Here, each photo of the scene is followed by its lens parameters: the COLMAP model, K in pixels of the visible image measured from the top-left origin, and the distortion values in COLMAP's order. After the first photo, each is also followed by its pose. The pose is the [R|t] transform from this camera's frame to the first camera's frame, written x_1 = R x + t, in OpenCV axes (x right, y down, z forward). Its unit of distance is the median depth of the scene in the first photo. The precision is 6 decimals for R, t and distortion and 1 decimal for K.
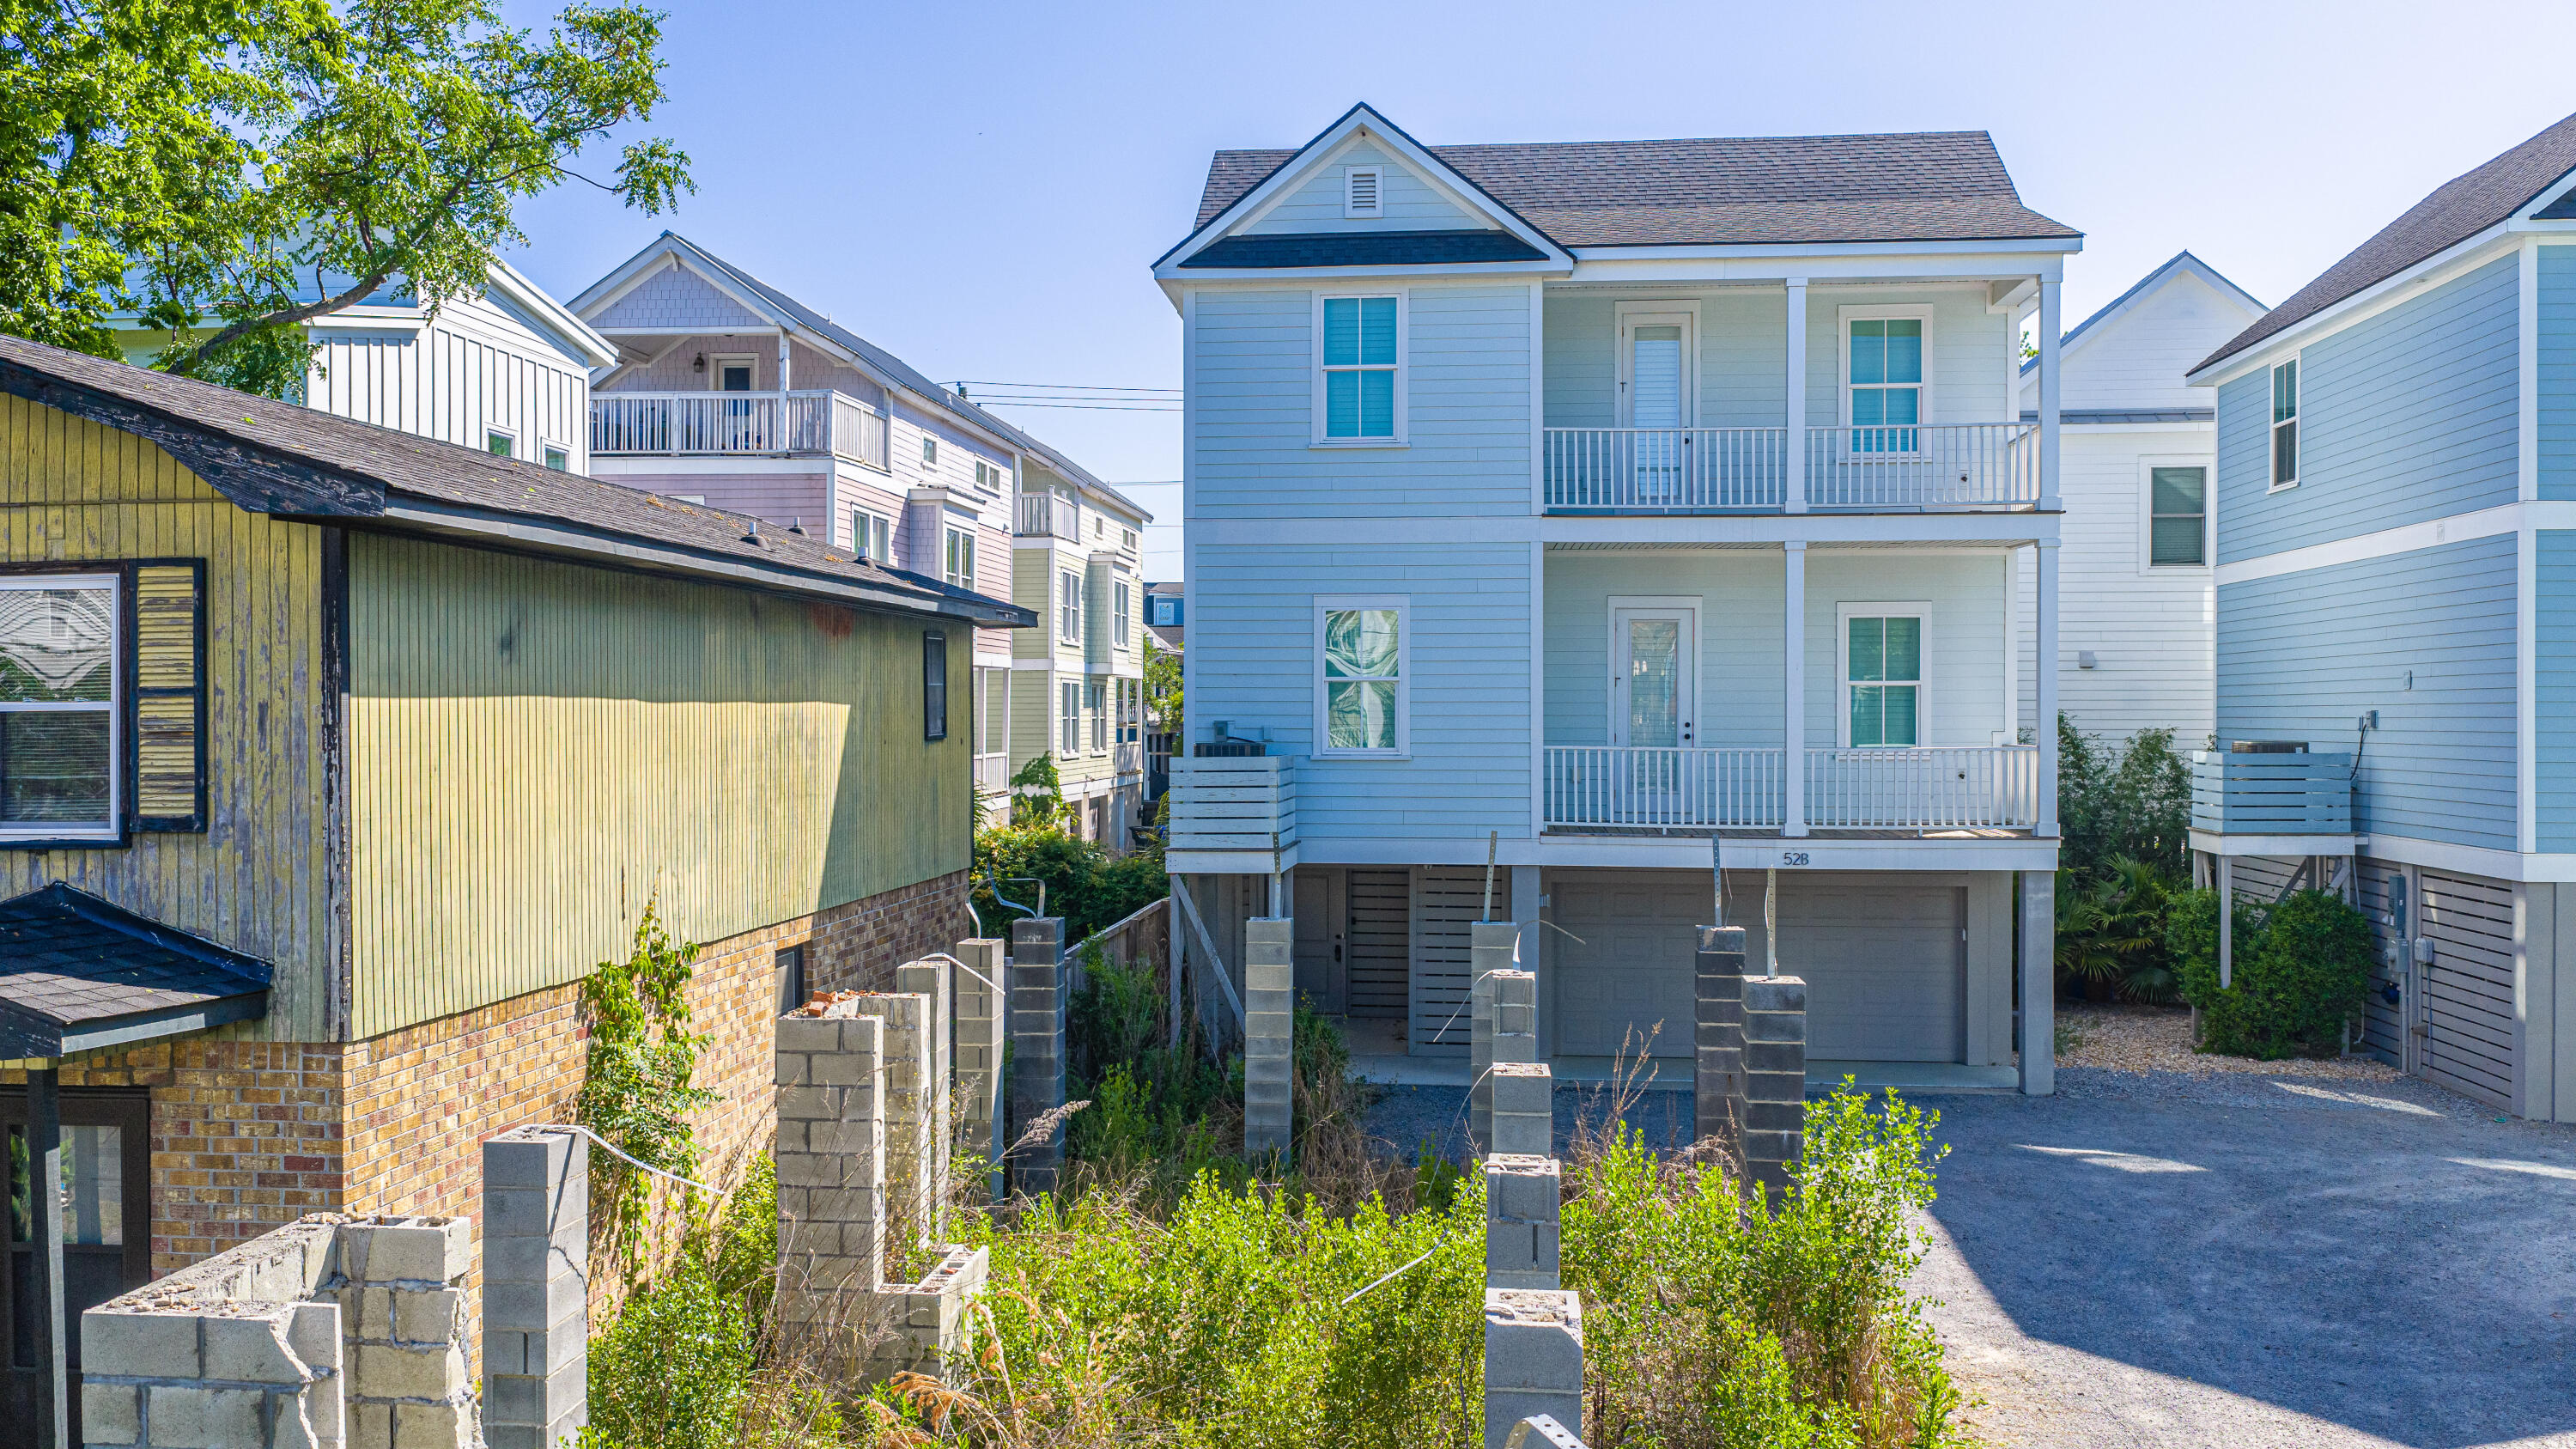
lens RADIAL K [[2130.1, 0, 1298.6], [0, 2130.1, 730.2], [0, 0, 1]] dist [0.027388, -0.057606]
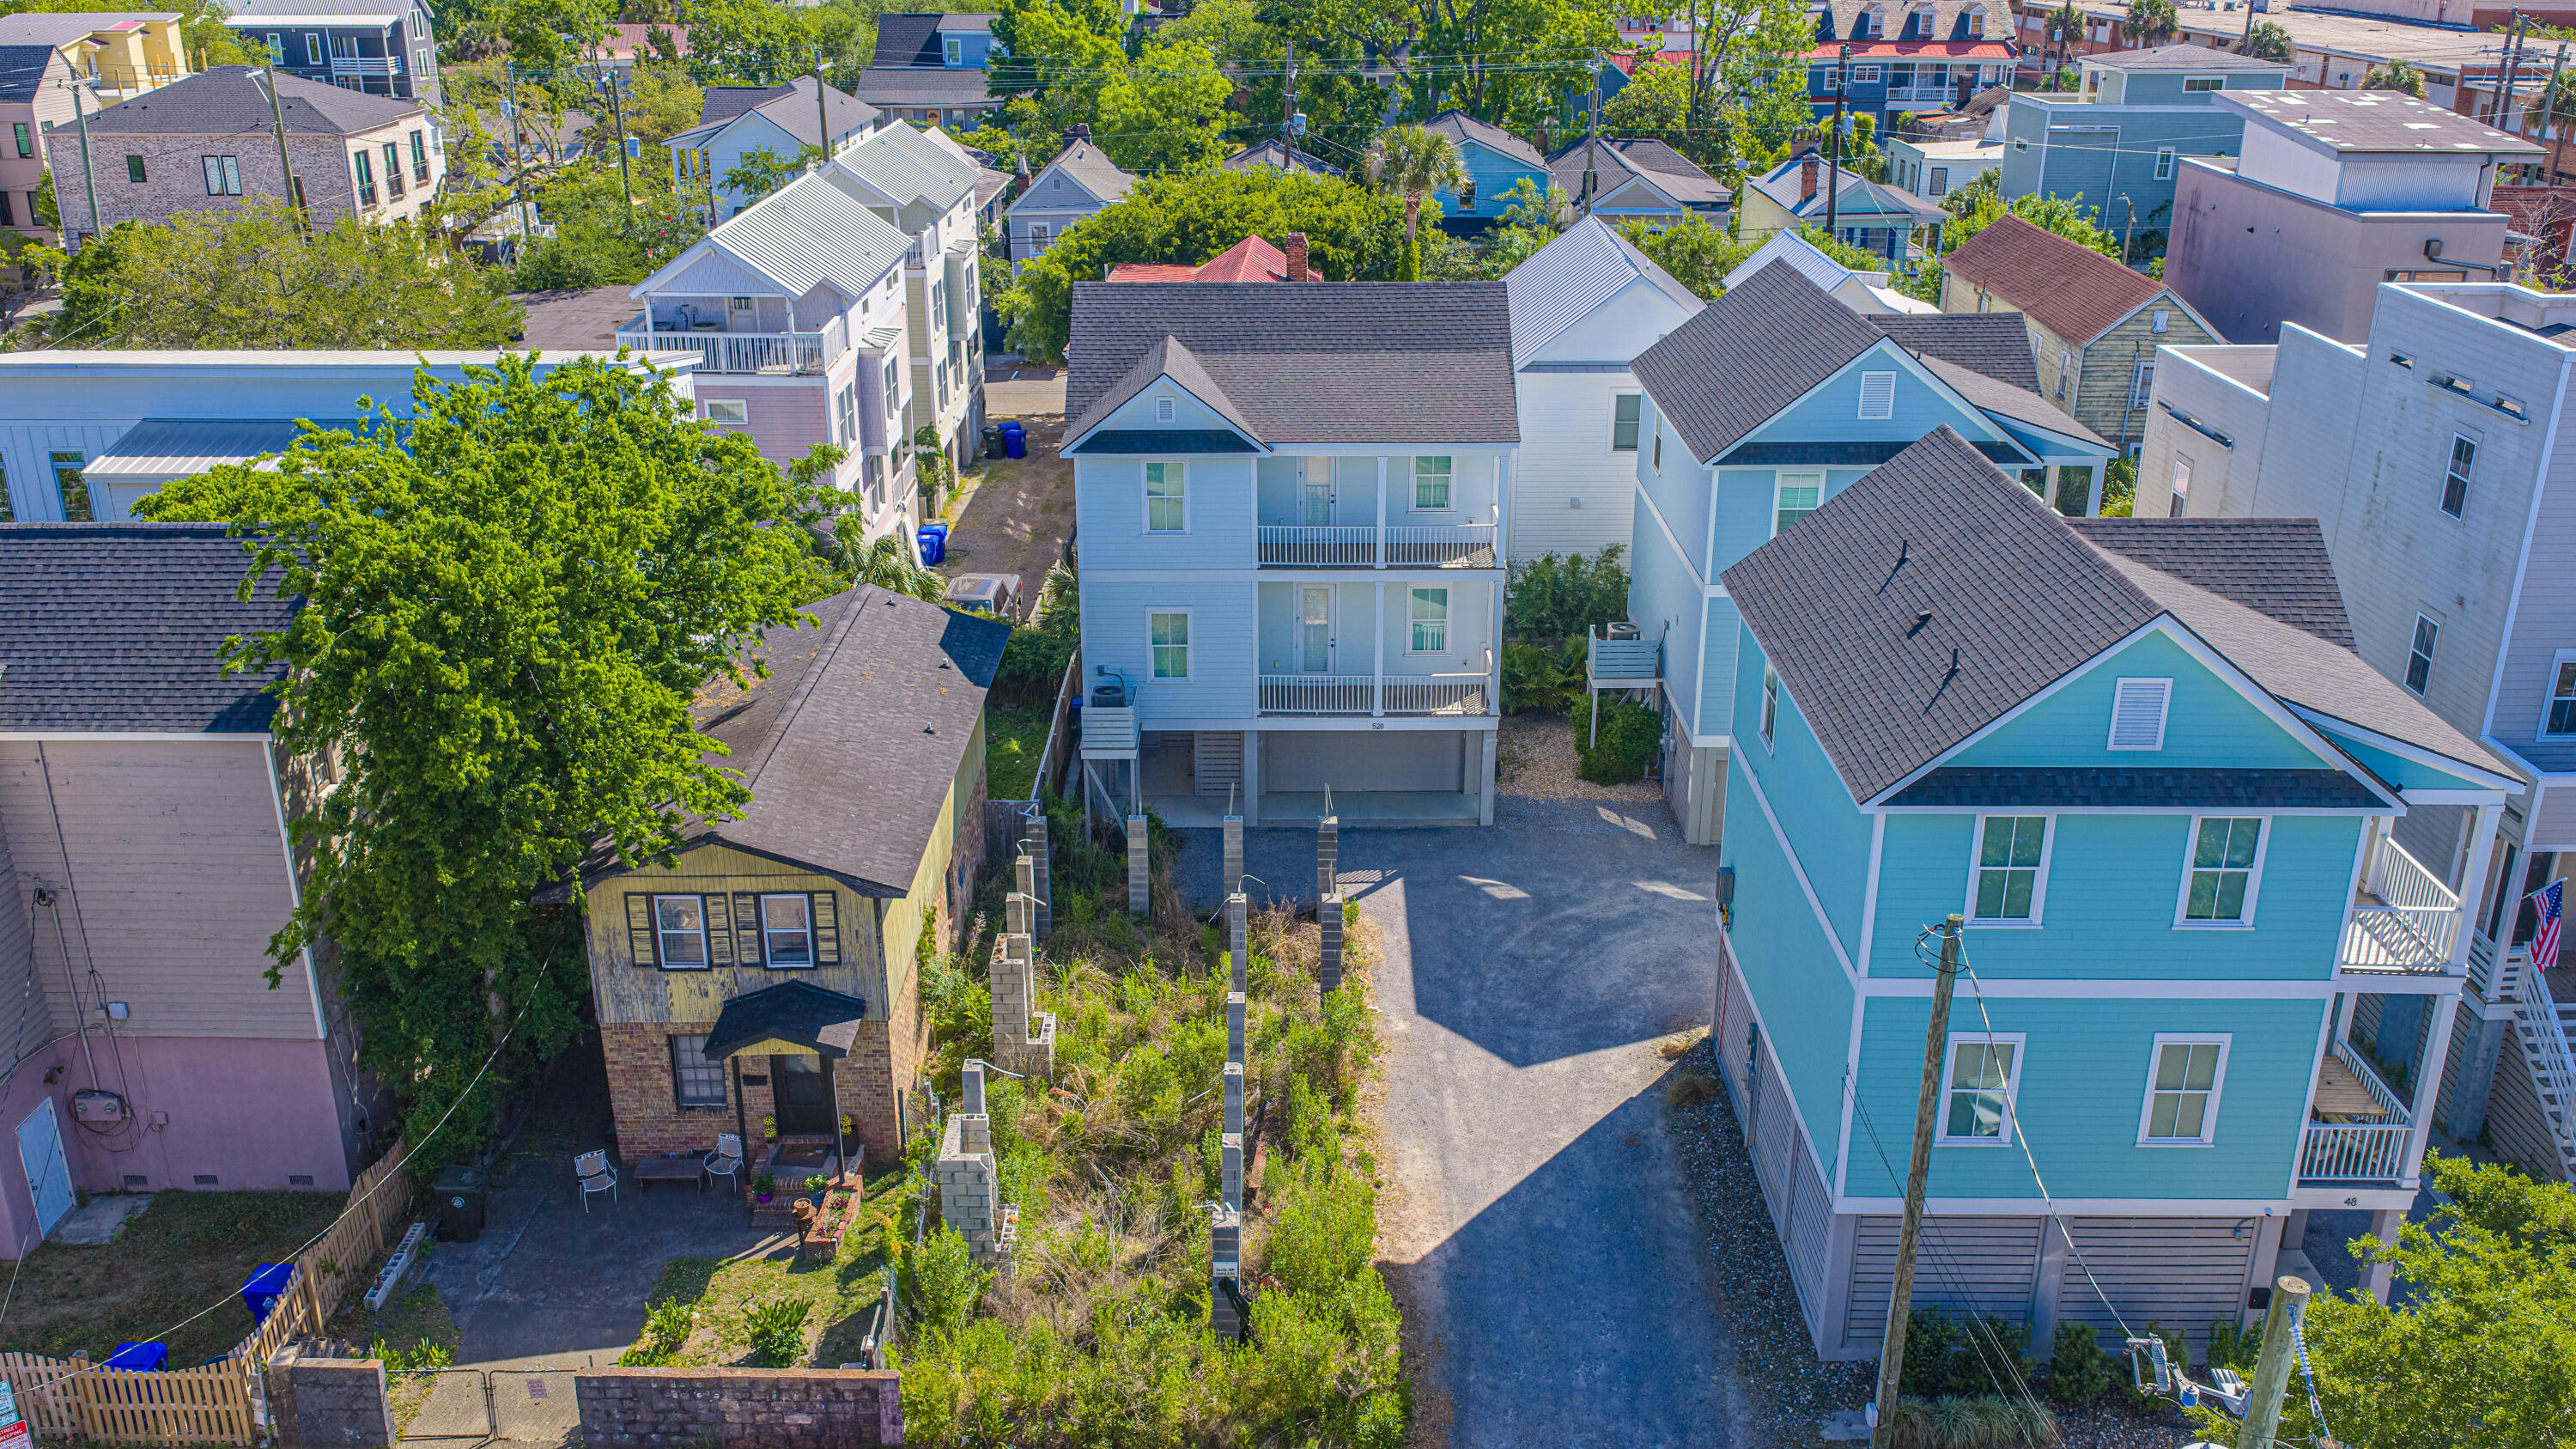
lens RADIAL K [[2130.1, 0, 1299.1], [0, 2130.1, 731.1], [0, 0, 1]] dist [0.027388, -0.057606]
pose [[0.994042, -0.038924, 0.101807, -0.058773], [-0.000374, 0.932836, 0.360300, -0.692185], [-0.108994, -0.358191, 0.927264, -0.942468]]
